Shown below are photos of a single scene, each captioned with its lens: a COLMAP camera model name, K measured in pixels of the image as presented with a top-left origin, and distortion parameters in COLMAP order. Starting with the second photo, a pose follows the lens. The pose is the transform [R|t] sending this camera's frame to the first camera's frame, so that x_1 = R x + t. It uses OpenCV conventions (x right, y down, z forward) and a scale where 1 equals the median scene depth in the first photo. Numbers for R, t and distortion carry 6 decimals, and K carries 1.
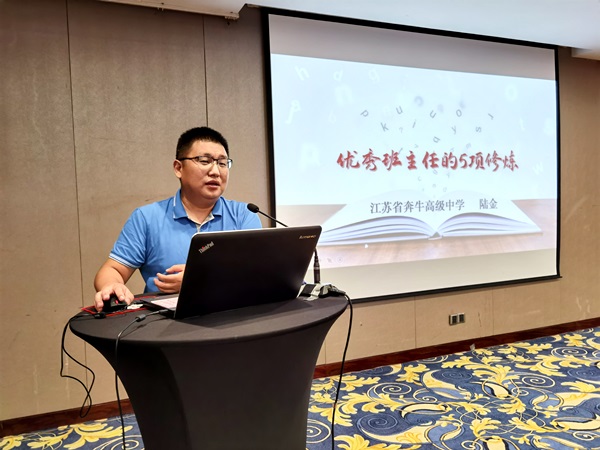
lens RADIAL K [[477.6, 0, 300.4], [0, 477.6, 224.6], [0, 0, 1]] dist [0.016302, -0.028458]
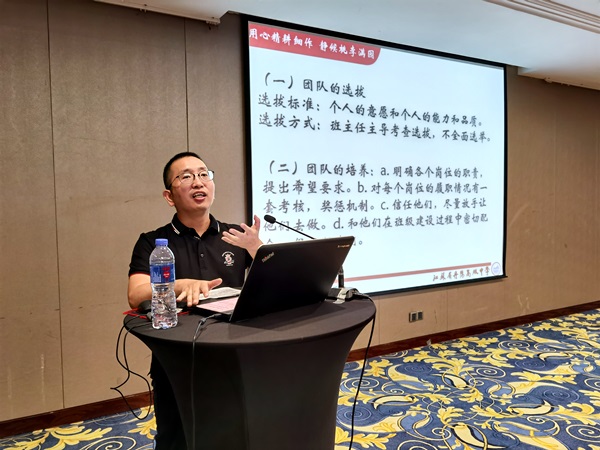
lens RADIAL K [[477.6, 0, 297.6], [0, 477.6, 226.0], [0, 0, 1]] dist [0.016302, -0.028458]
pose [[0.992133, 0.011765, 0.124631, -0.093593], [-0.012747, 0.999894, 0.007078, -0.011502], [-0.124535, -0.008611, 0.992178, -0.035456]]
